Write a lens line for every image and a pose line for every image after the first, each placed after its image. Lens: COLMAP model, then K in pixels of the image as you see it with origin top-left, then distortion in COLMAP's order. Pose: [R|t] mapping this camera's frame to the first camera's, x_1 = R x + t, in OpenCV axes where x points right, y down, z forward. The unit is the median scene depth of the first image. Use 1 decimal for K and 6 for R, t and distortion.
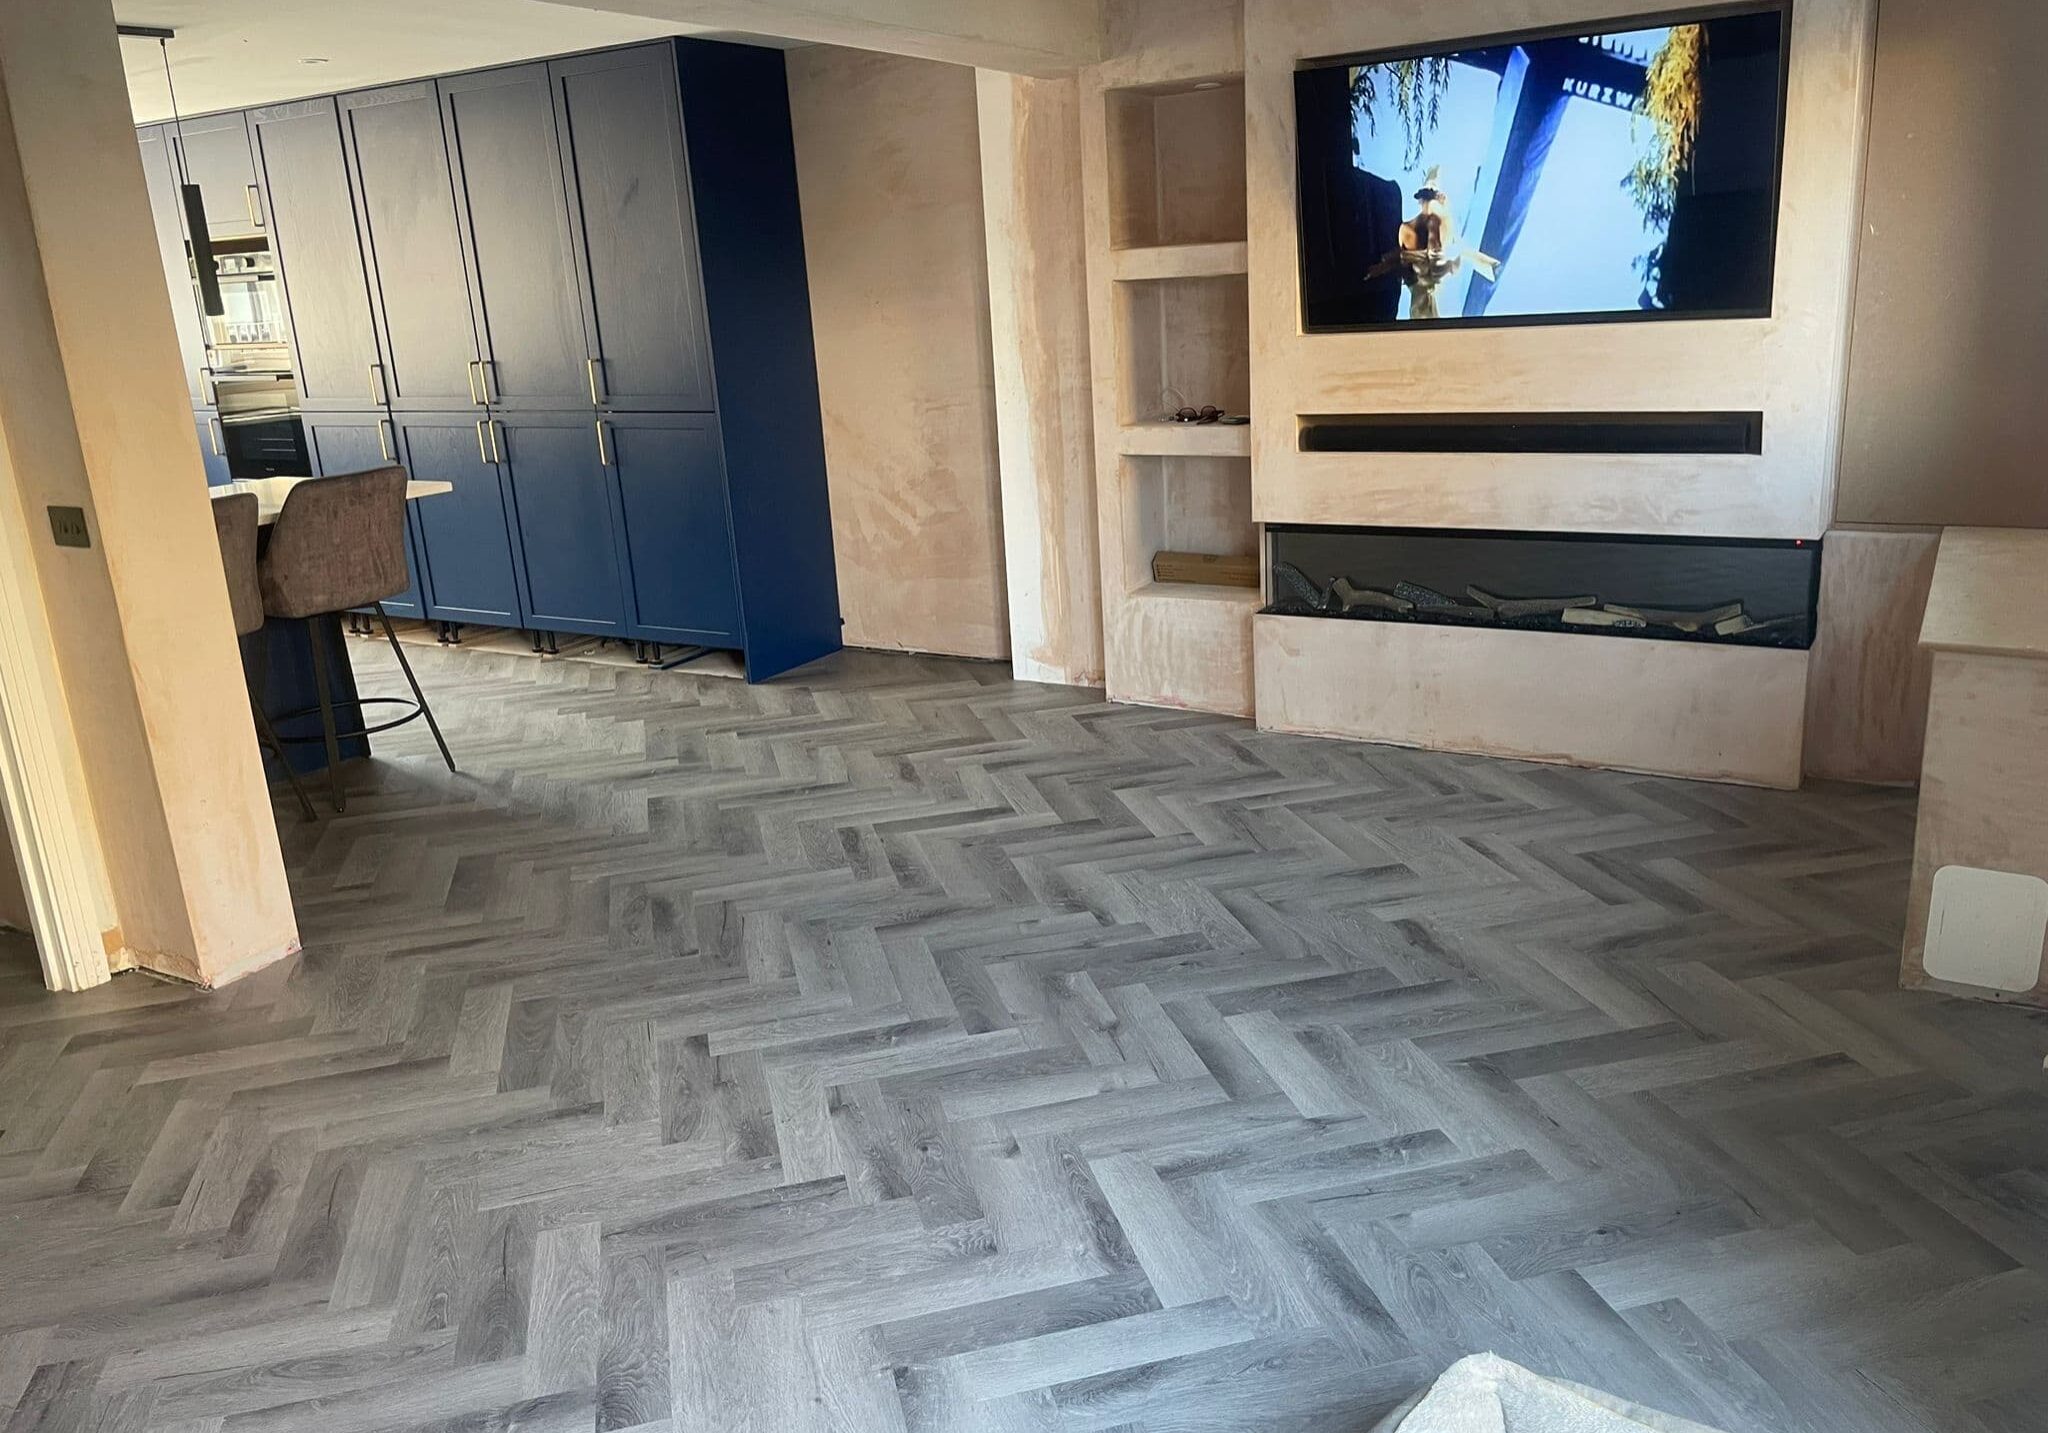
lens RADIAL K [[1540.2, 0, 1030.4], [0, 1540.2, 715.8], [0, 0, 1]] dist [0.092885, -0.134505]
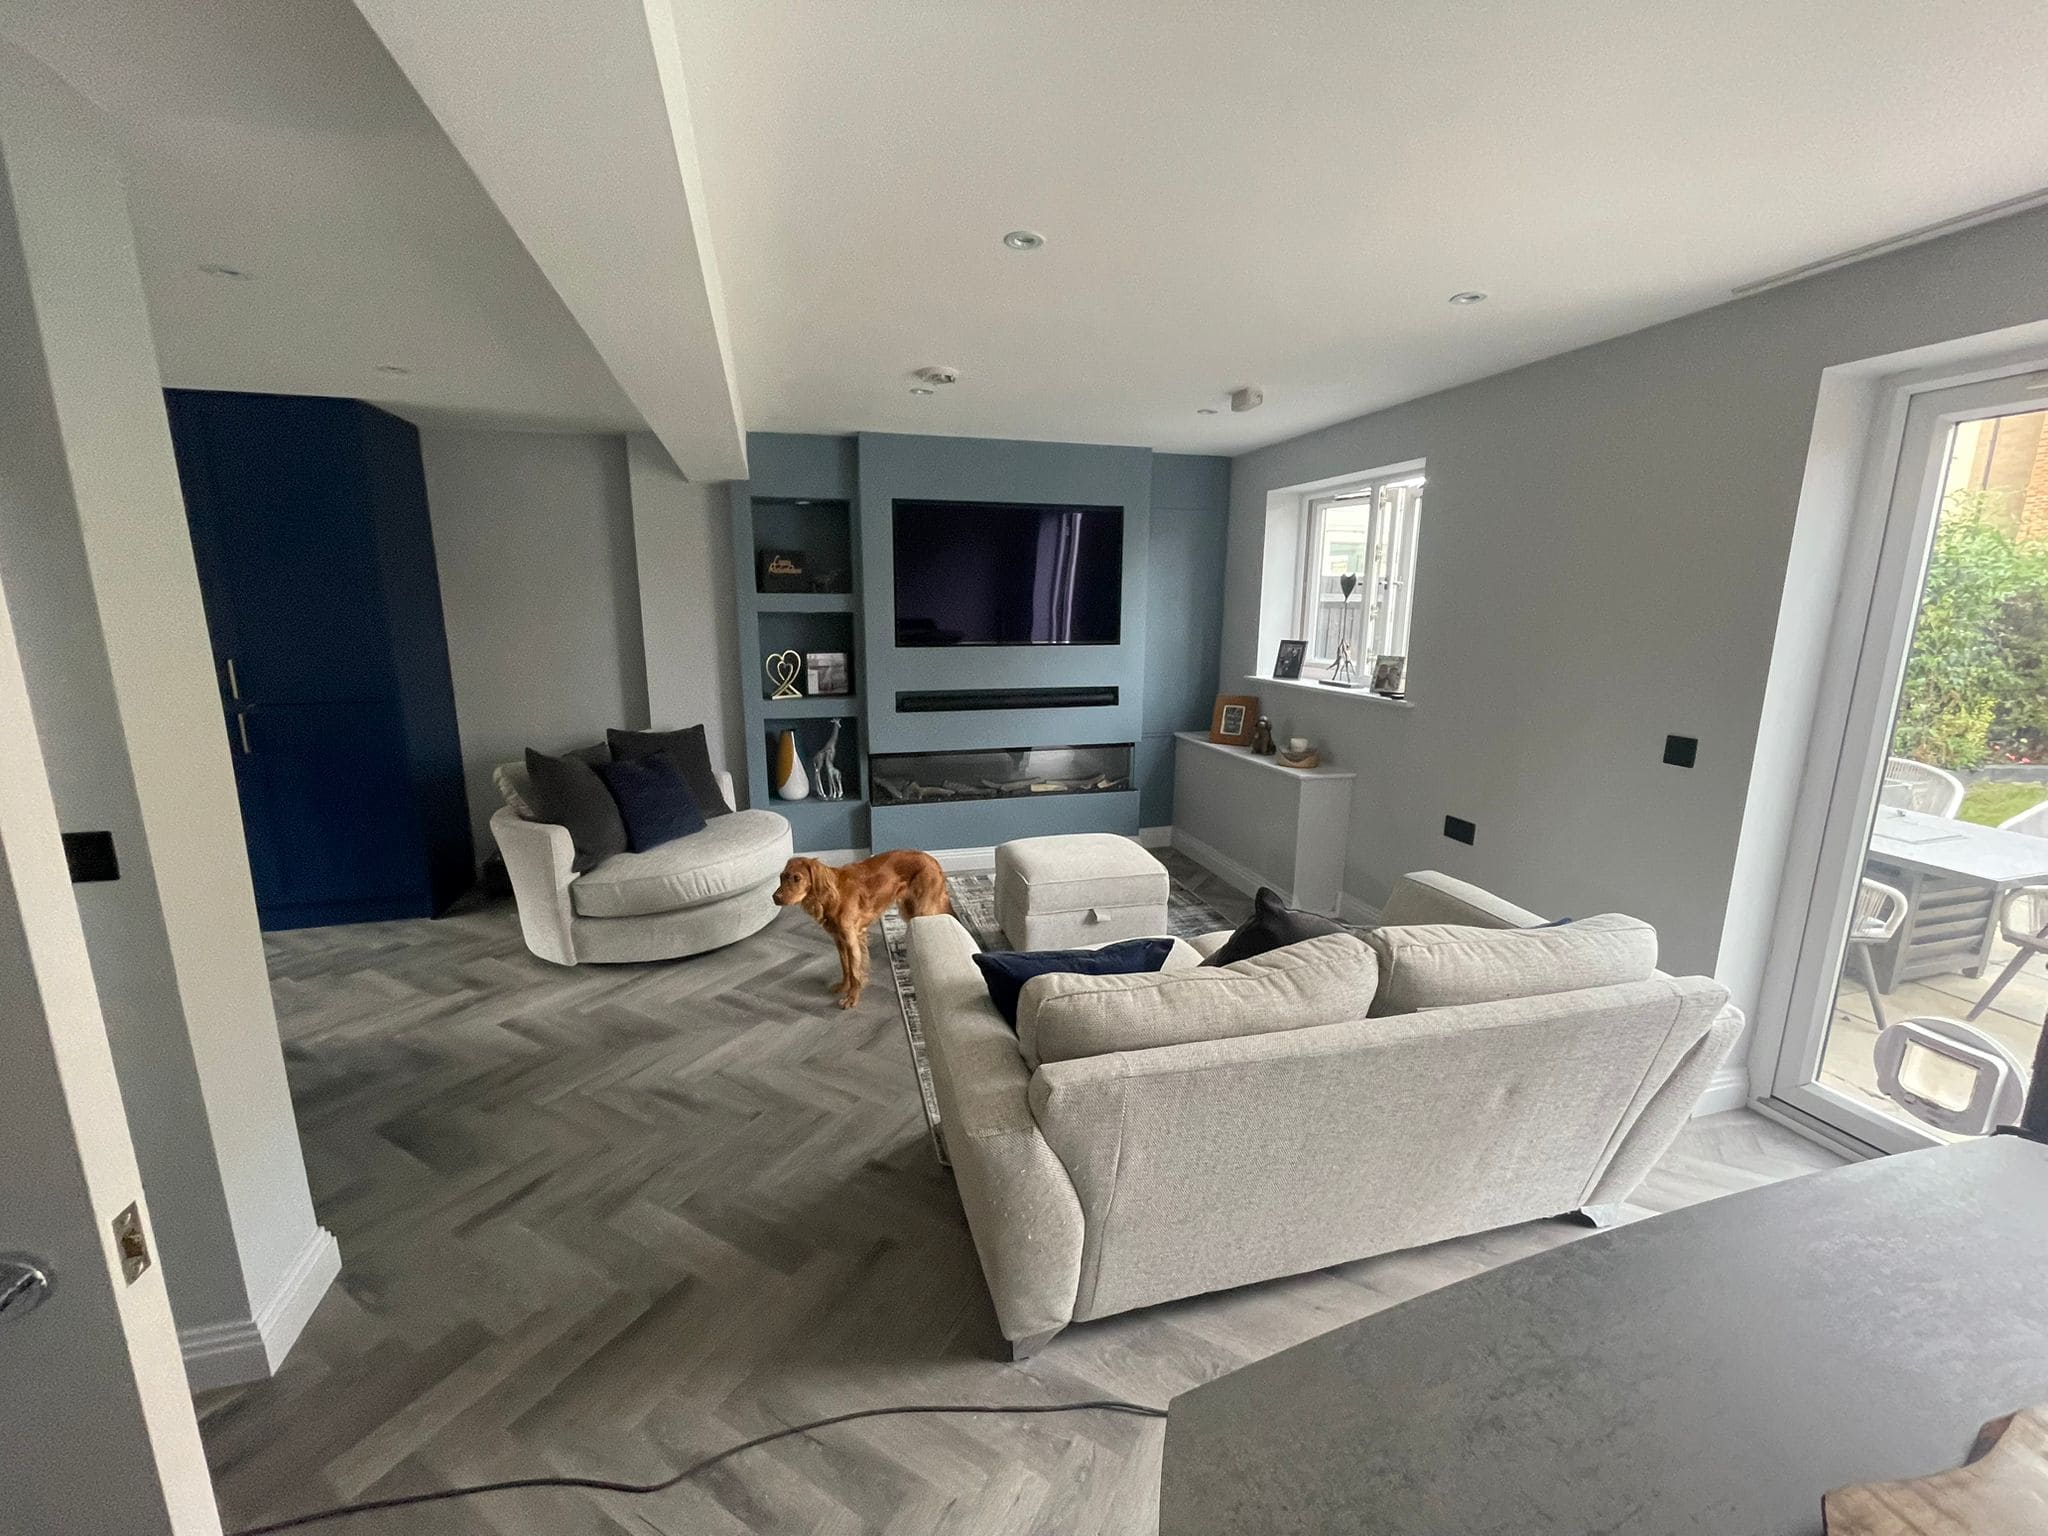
lens RADIAL K [[825.2, 0, 1024.0], [0, 825.2, 768.0], [0, 0, 1]] dist [-0.003040, -0.000044]
pose [[0.686796, -0.087552, 0.721558, -0.395904], [0.161015, 0.986381, -0.033574, -0.051987], [-0.708791, 0.139240, 0.691540, 0.251250]]
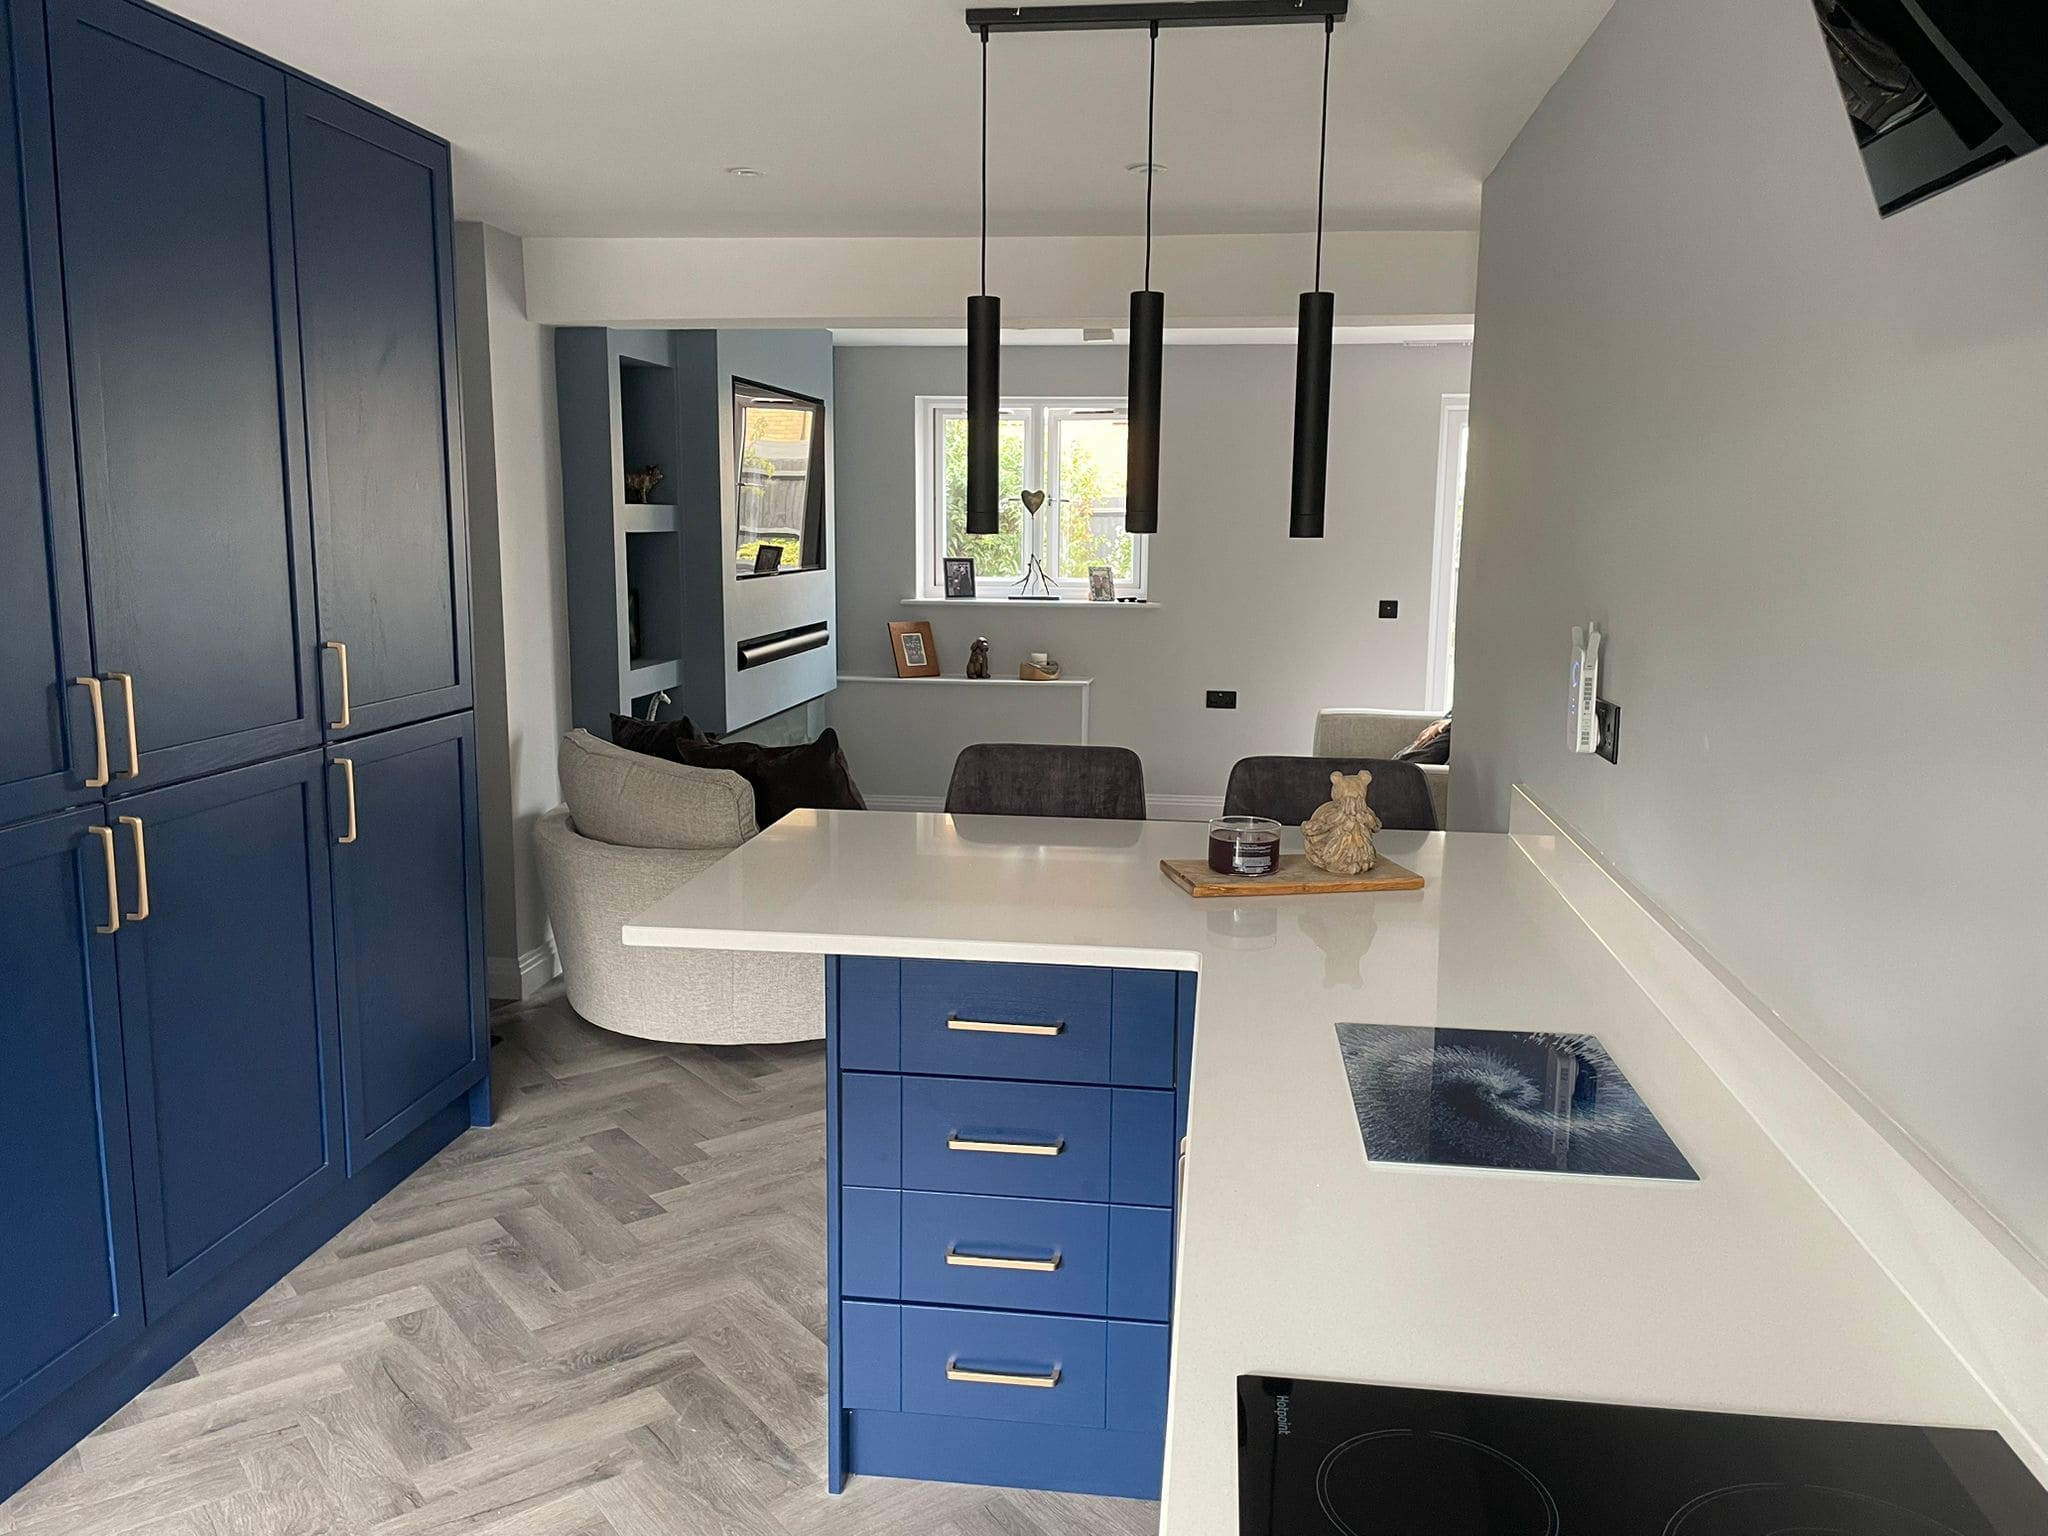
lens RADIAL K [[1536.5, 0, 1026.1], [0, 1536.5, 750.0], [0, 0, 1]] dist [0.078755, -0.110214]
pose [[-0.388429, -0.086380, 0.917421, -1.040167], [0.269827, 0.941295, 0.202871, -0.292353], [-0.881088, 0.326345, -0.342319, 1.205717]]
